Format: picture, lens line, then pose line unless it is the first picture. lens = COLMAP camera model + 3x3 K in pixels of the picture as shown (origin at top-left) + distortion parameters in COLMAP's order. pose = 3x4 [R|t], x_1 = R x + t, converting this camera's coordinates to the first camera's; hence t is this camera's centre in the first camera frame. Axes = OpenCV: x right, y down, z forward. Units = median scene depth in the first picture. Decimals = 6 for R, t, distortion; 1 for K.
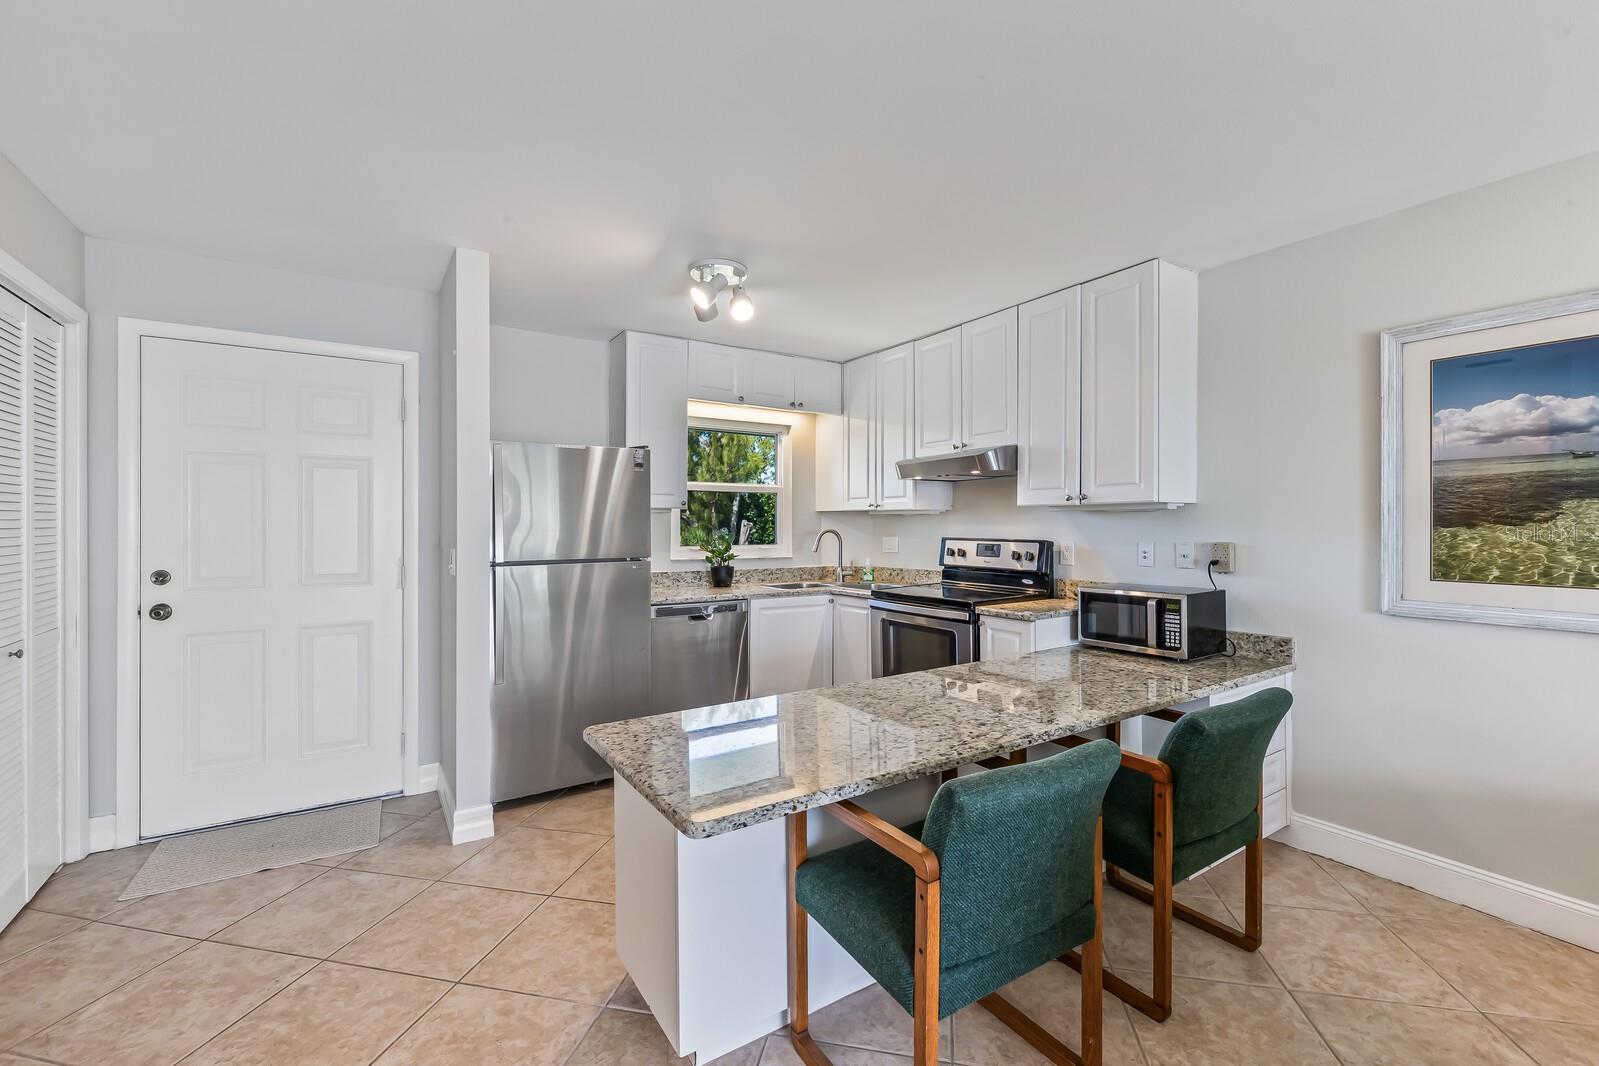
lens RADIAL K [[666.5, 0, 800.5], [0, 666.5, 527.2], [0, 0, 1]] dist [-0.001267, -0.000009]
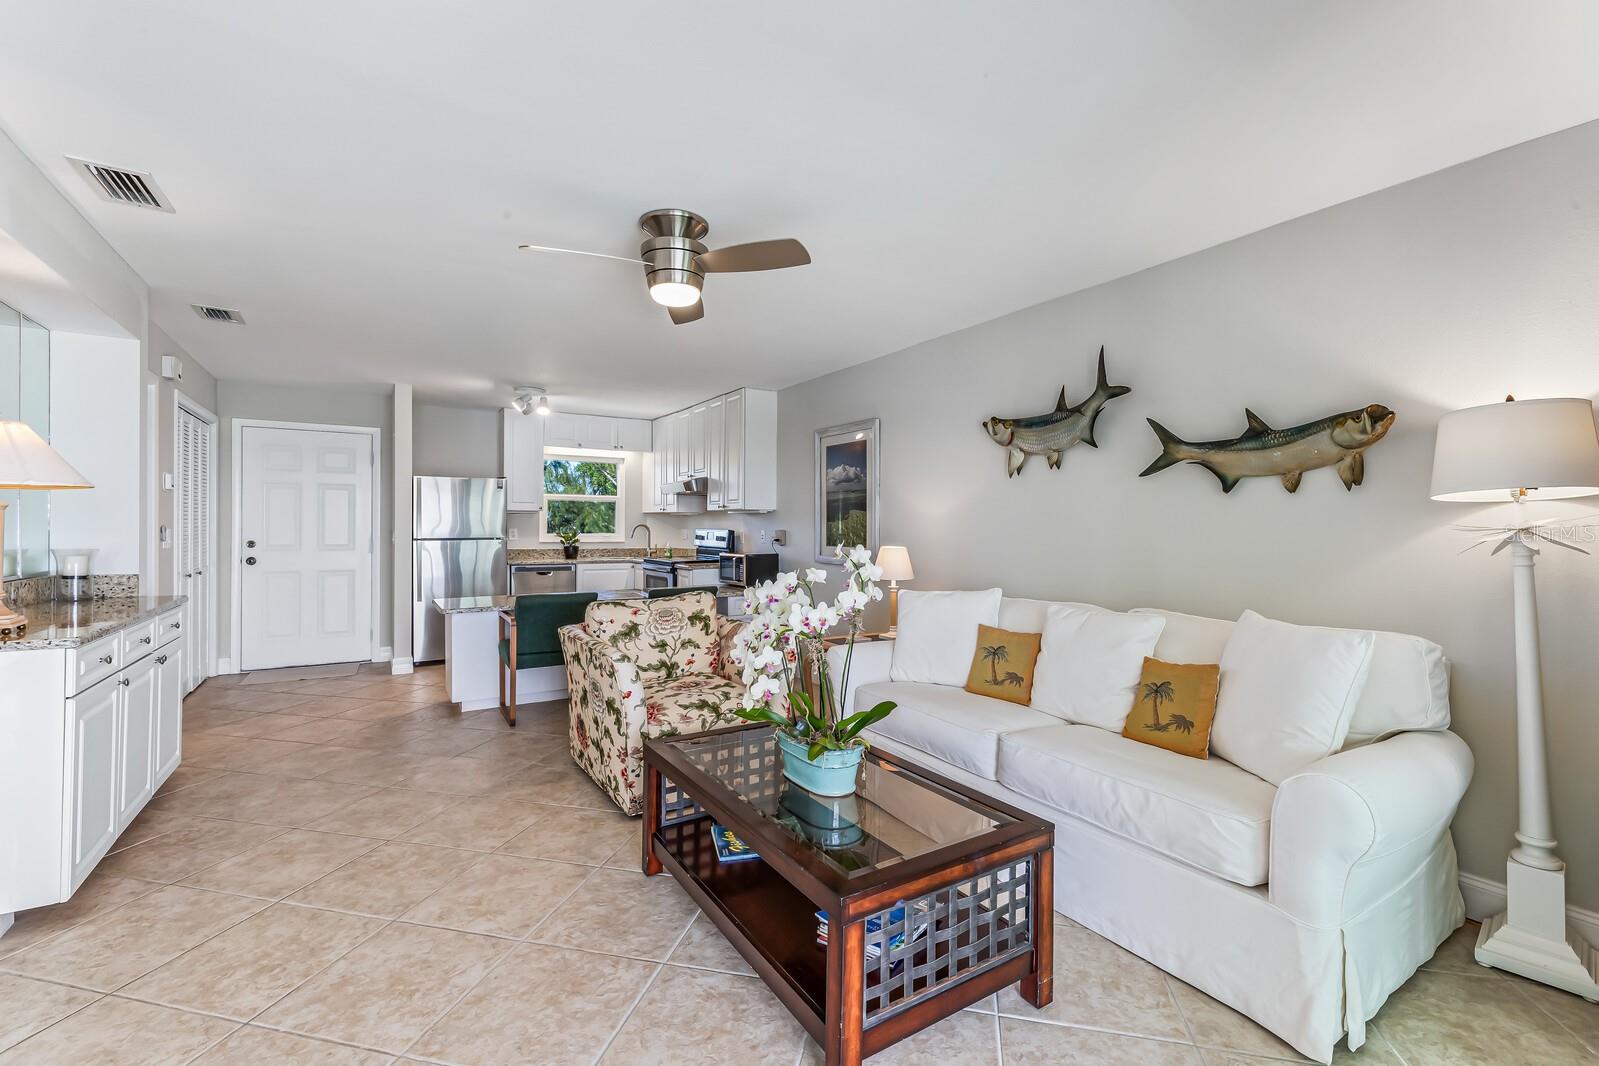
lens RADIAL K [[666.5, 0, 800.5], [0, 666.5, 527.2], [0, 0, 1]] dist [-0.001267, -0.000009]
pose [[0.999959, 0.004027, -0.008076, 0.628819], [-0.004029, 0.999992, -0.000182, 0.013824], [0.008075, 0.000215, 0.999967, -0.871693]]
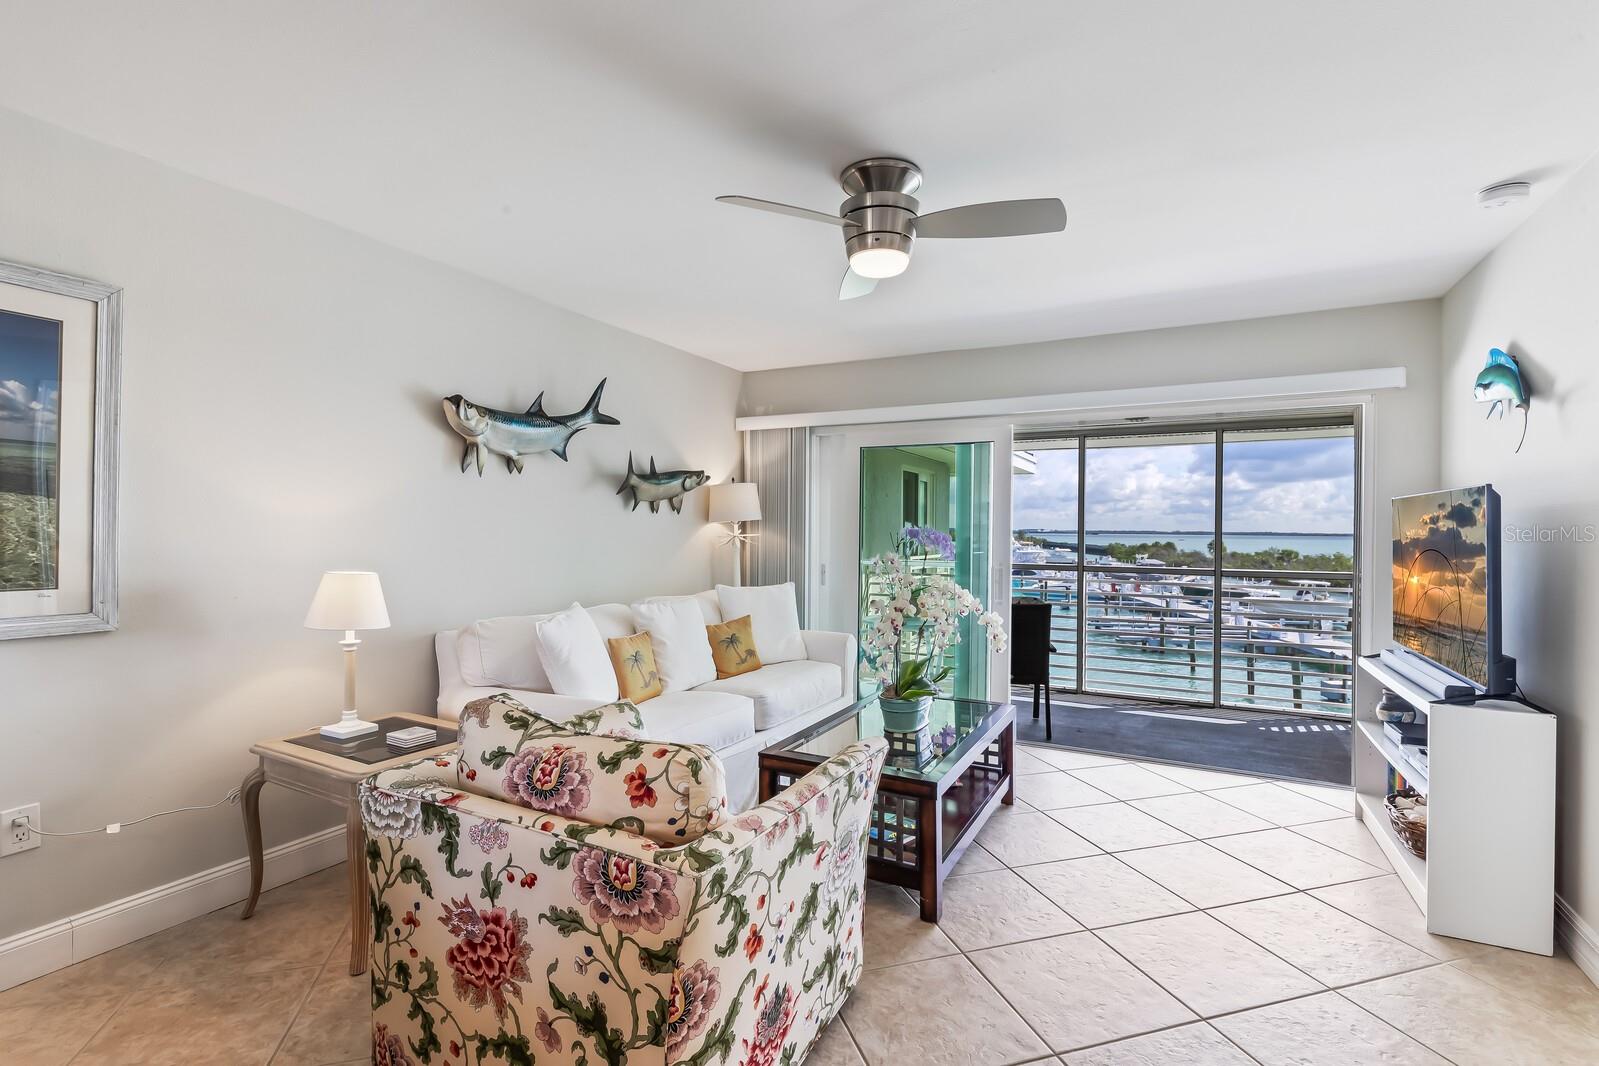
lens RADIAL K [[732.8, 0, 800.4], [0, 732.8, 531.8], [0, 0, 1]] dist [-0.007305, 0.000728]
pose [[-0.482714, -0.005129, 0.875763, -0.120781], [-0.008007, 0.999967, 0.001443, 0.001116], [-0.875741, -0.006316, -0.482739, 0.328953]]
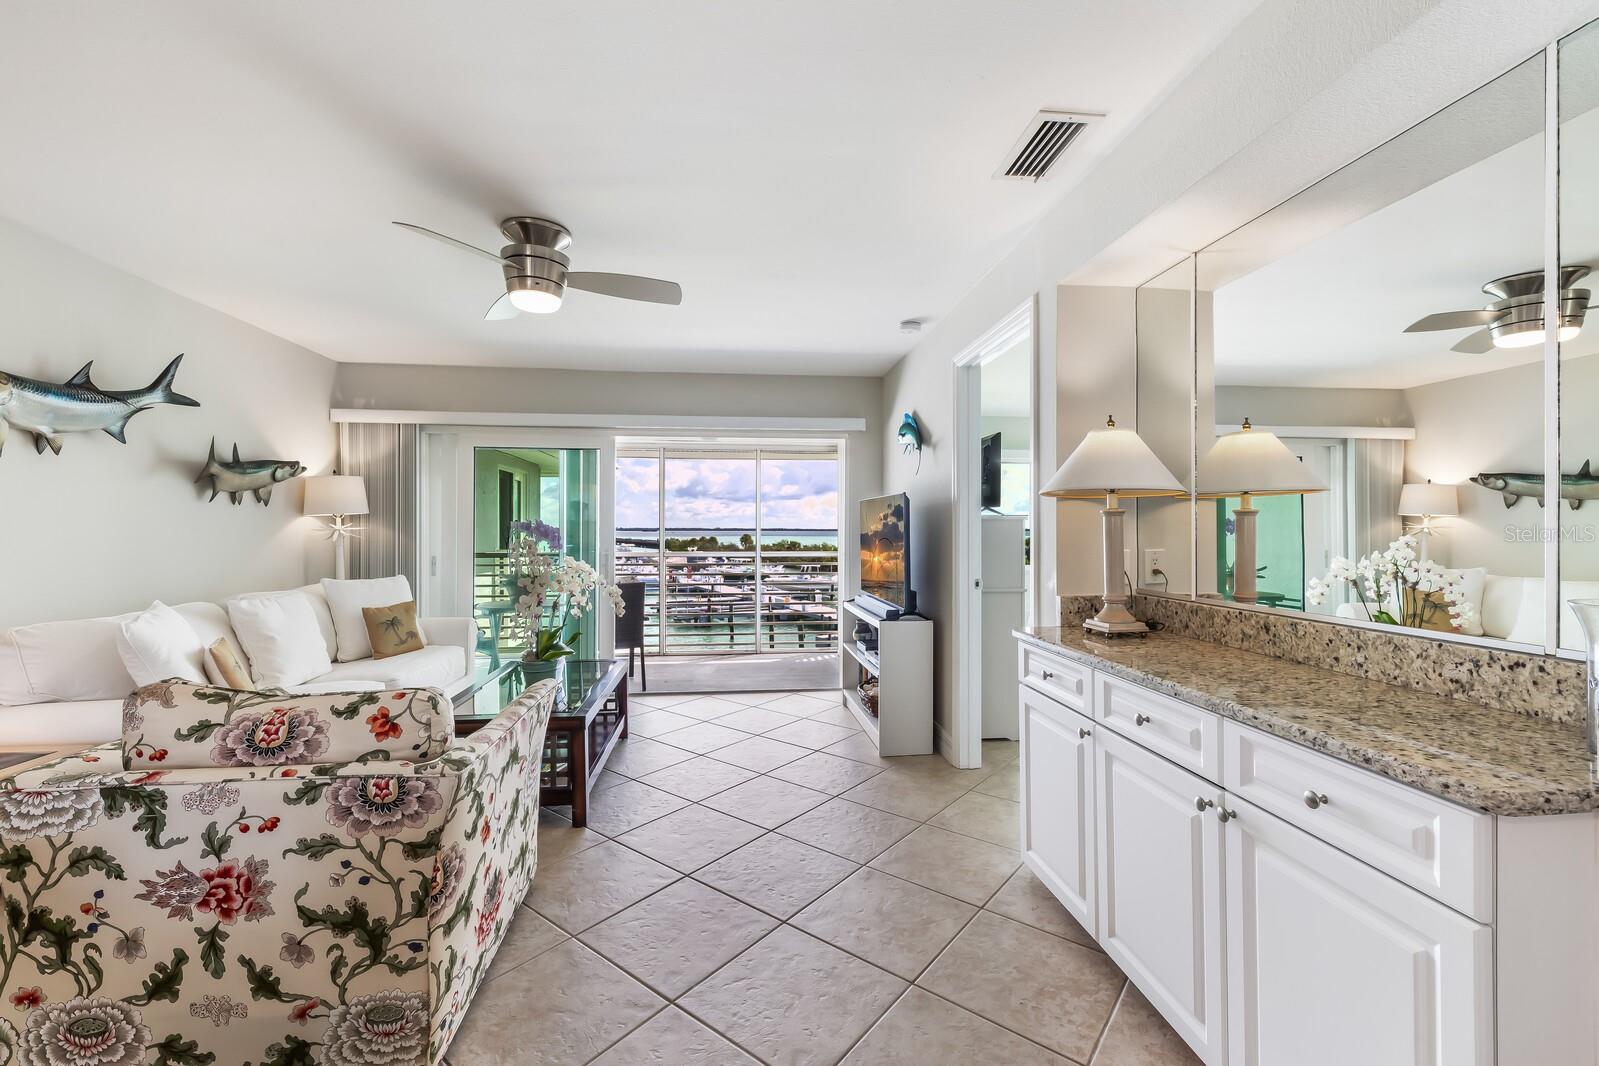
lens RADIAL K [[666.5, 0, 800.5], [0, 666.5, 527.2], [0, 0, 1]] dist [-0.001267, -0.000009]
pose [[-0.892425, 0.002082, 0.451190, -0.177000], [-0.000049, 0.999989, -0.004712, 0.014305], [-0.451195, -0.004227, -0.892415, 0.491359]]
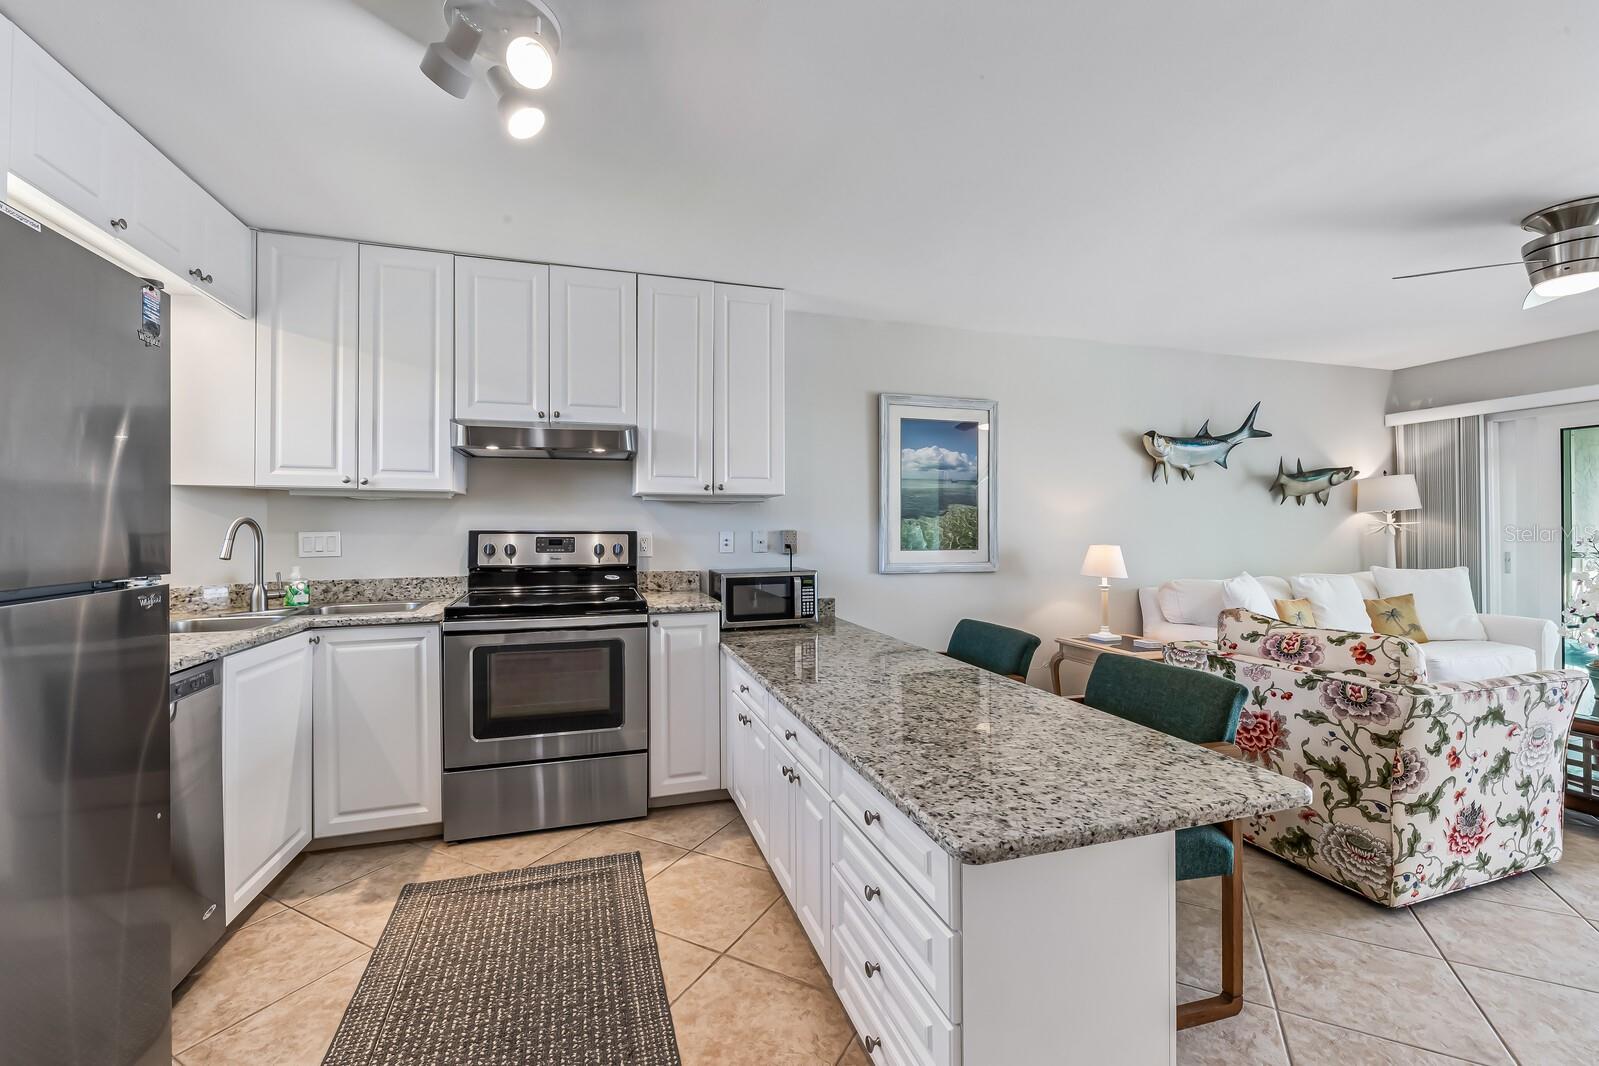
lens RADIAL K [[666.5, 0, 800.5], [0, 666.5, 527.2], [0, 0, 1]] dist [-0.001267, -0.000009]
pose [[0.274211, 0.005369, 0.961655, -0.520823], [0.004339, 0.999967, -0.006820, 0.023403], [-0.961660, 0.006043, 0.274178, 0.571232]]
